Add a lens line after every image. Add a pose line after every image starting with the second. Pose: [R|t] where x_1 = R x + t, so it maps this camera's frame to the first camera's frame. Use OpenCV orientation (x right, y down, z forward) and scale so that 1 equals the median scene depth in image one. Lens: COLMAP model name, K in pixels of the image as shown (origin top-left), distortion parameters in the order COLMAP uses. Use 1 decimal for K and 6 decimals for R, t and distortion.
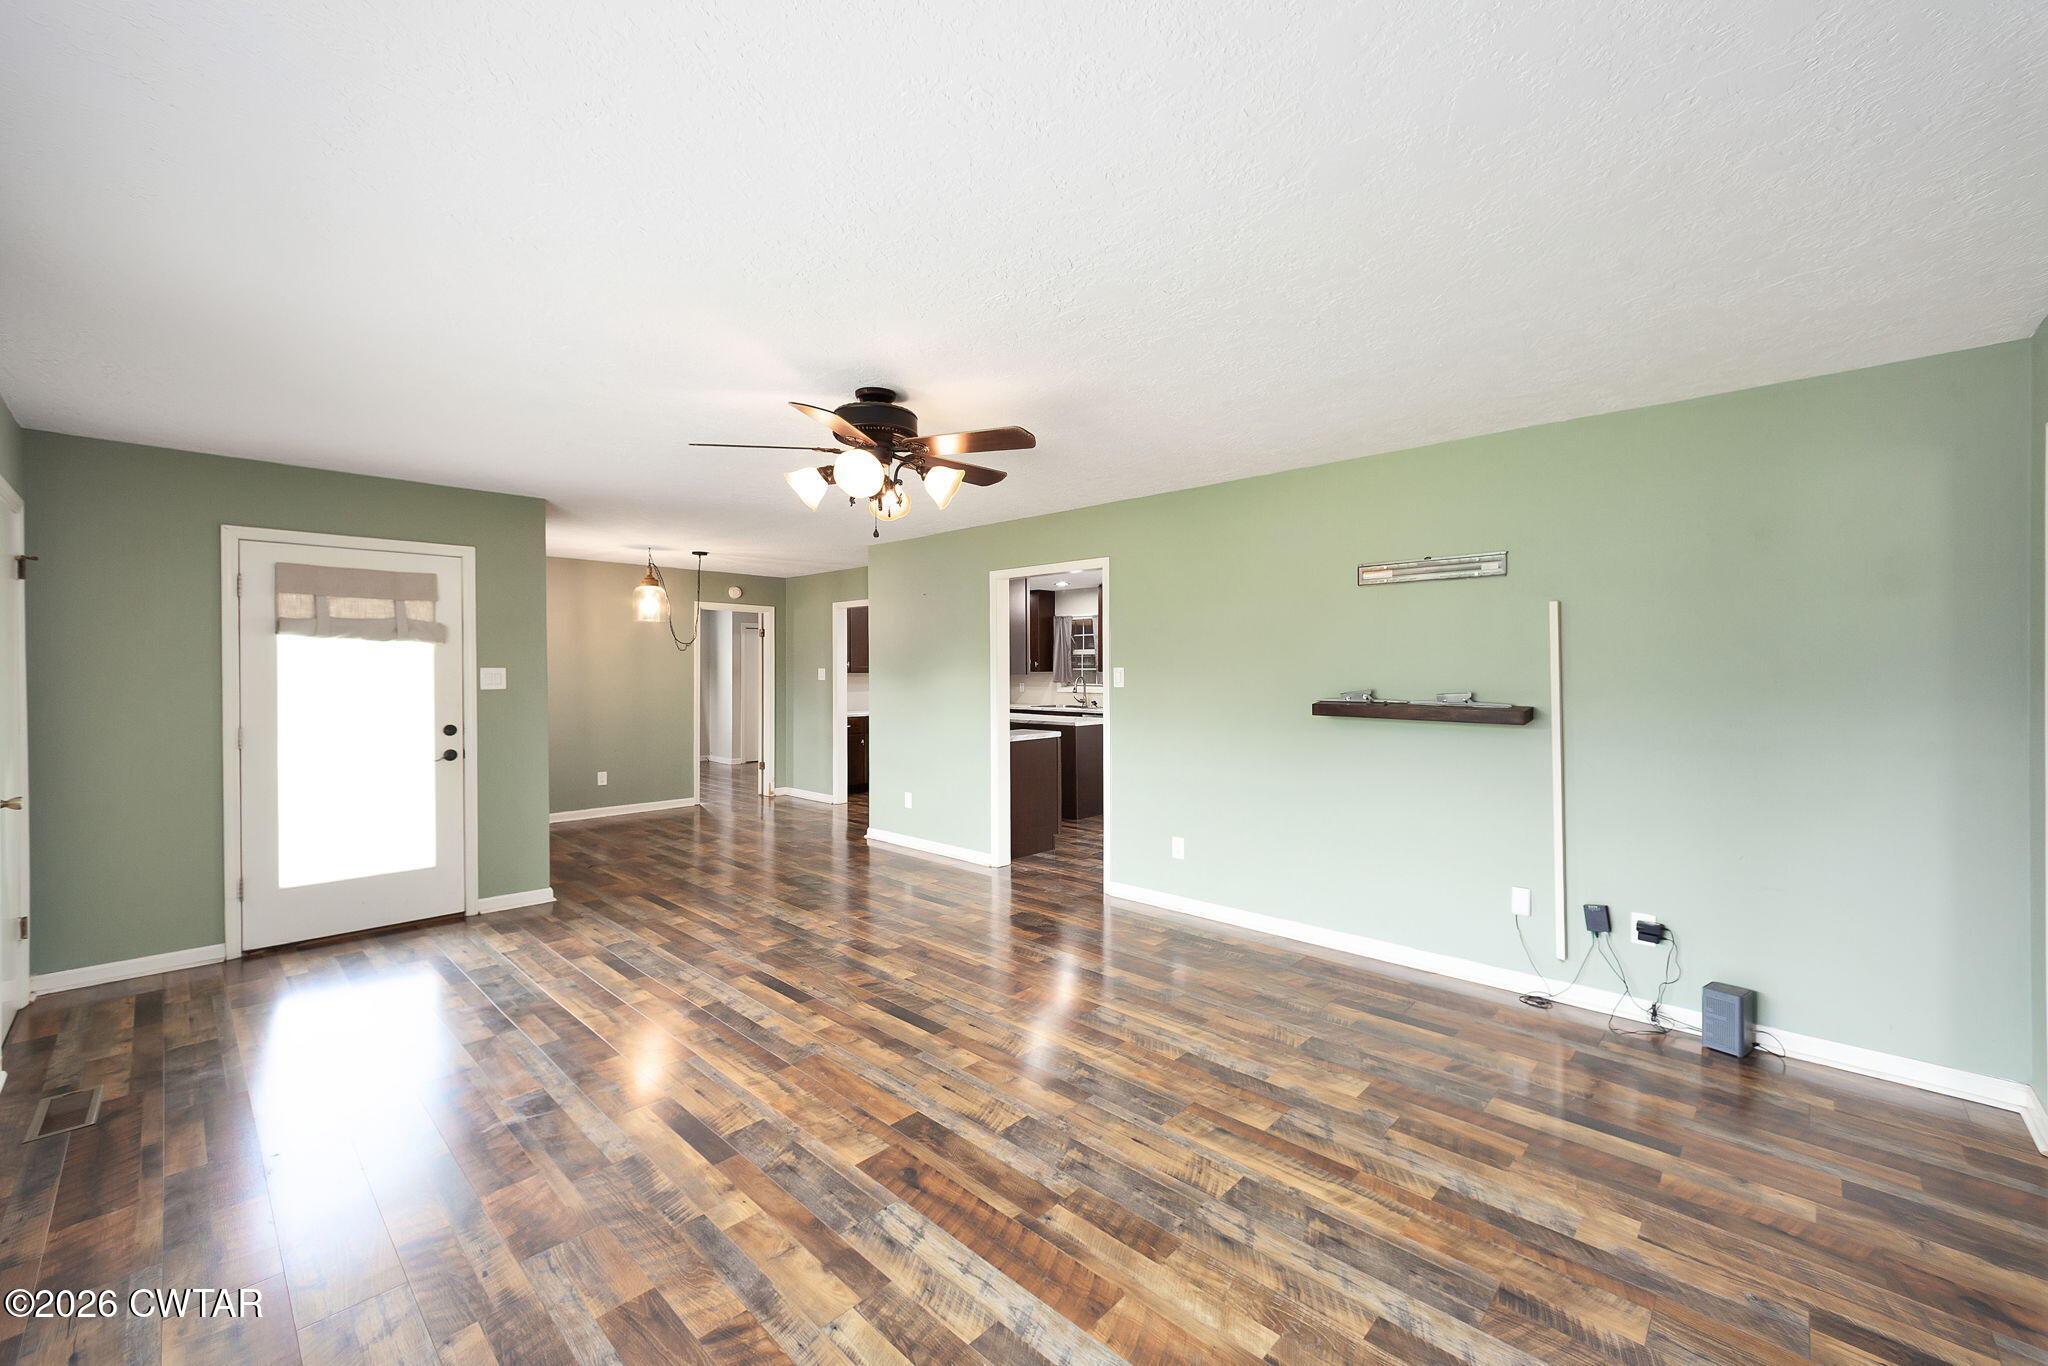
lens RADIAL K [[818.4, 0, 1027.5], [0, 818.4, 663.0], [0, 0, 1]] dist [0.001670, -0.000458]
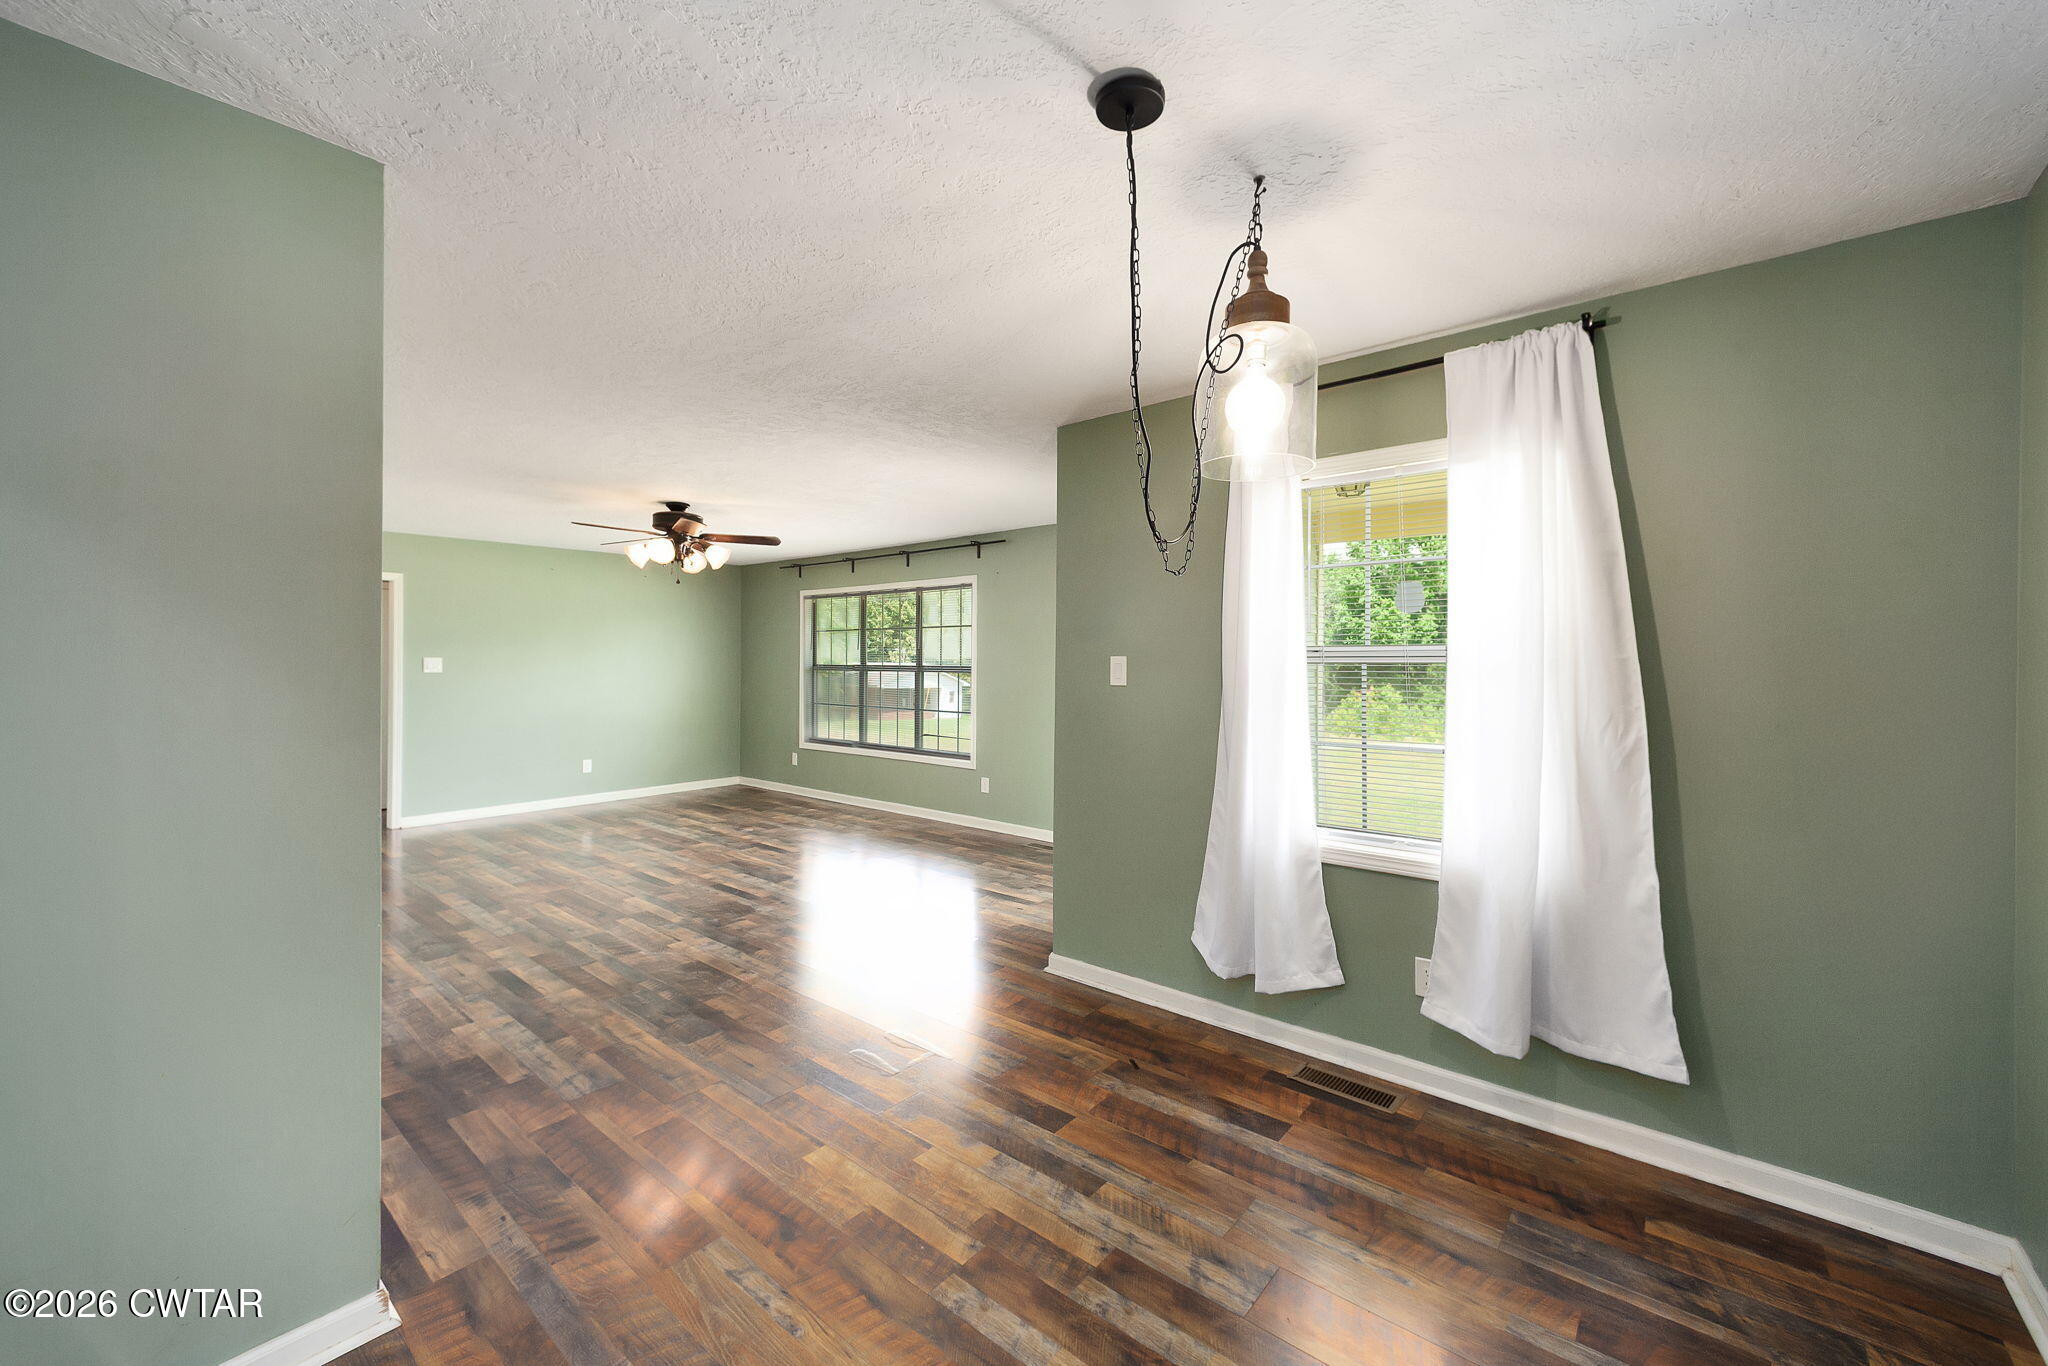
lens RADIAL K [[806.0, 0, 1032.2], [0, 806.0, 669.8], [0, 0, 1]] dist [-0.002006, -0.000182]
pose [[-0.997843, -0.000486, -0.065637, -0.743155], [-0.000783, 0.999990, 0.004493, 0.022480], [0.065635, 0.004535, -0.997833, 2.479545]]
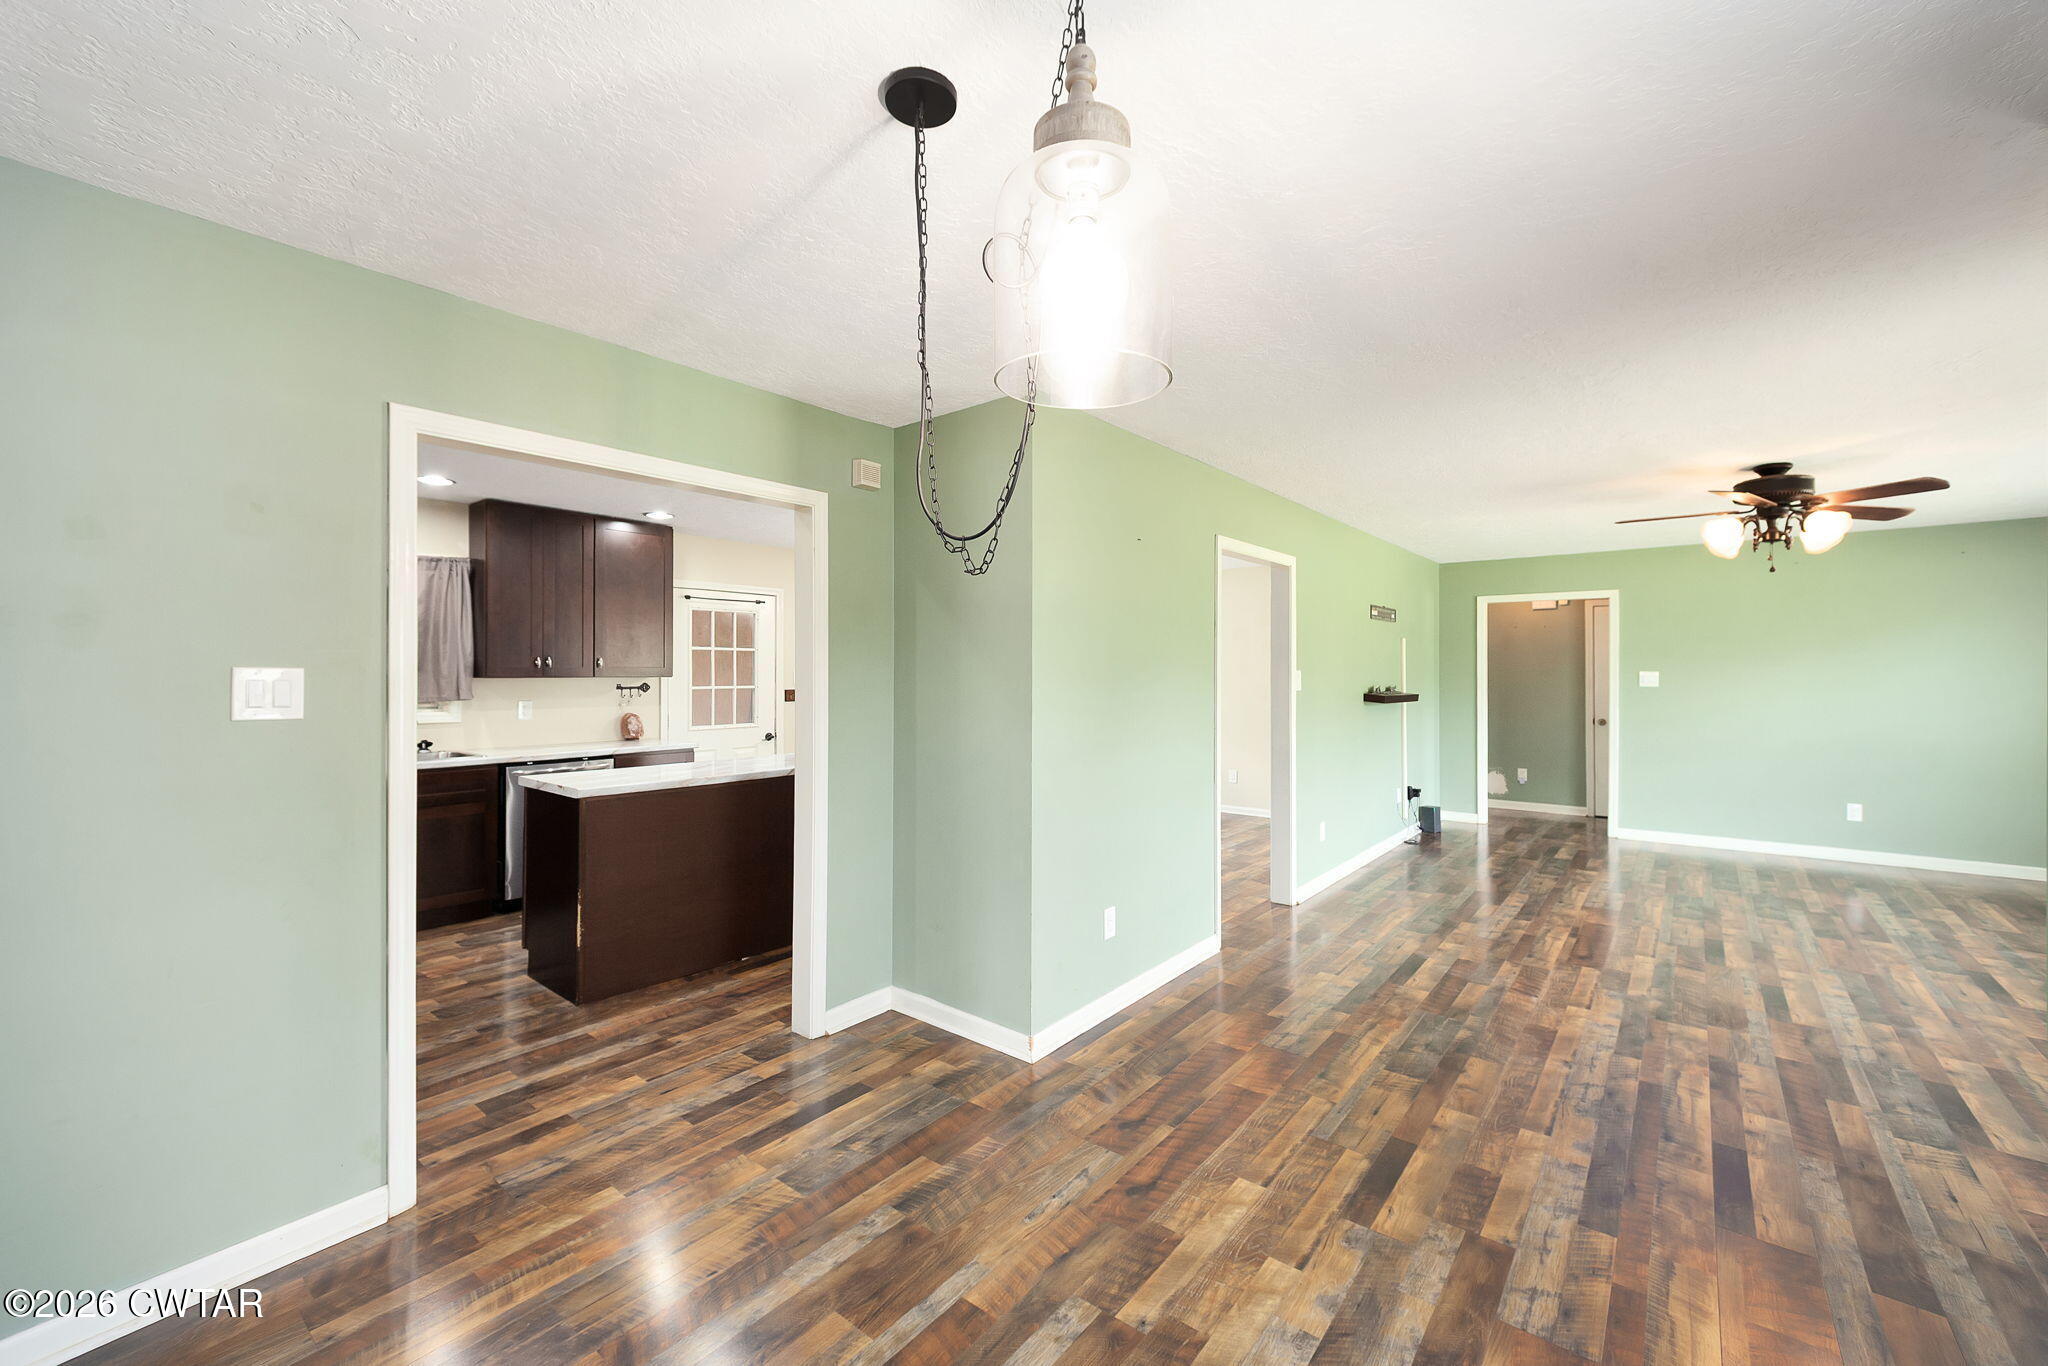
lens RADIAL K [[827.2, 0, 1053.2], [0, 827.2, 674.4], [0, 0, 1]] dist [-0.001845, -0.000149]
pose [[-0.098338, -0.004184, 0.995144, -1.240103], [-0.009299, 0.999951, 0.003285, 0.017048], [-0.995110, -0.008930, -0.098372, 2.038286]]
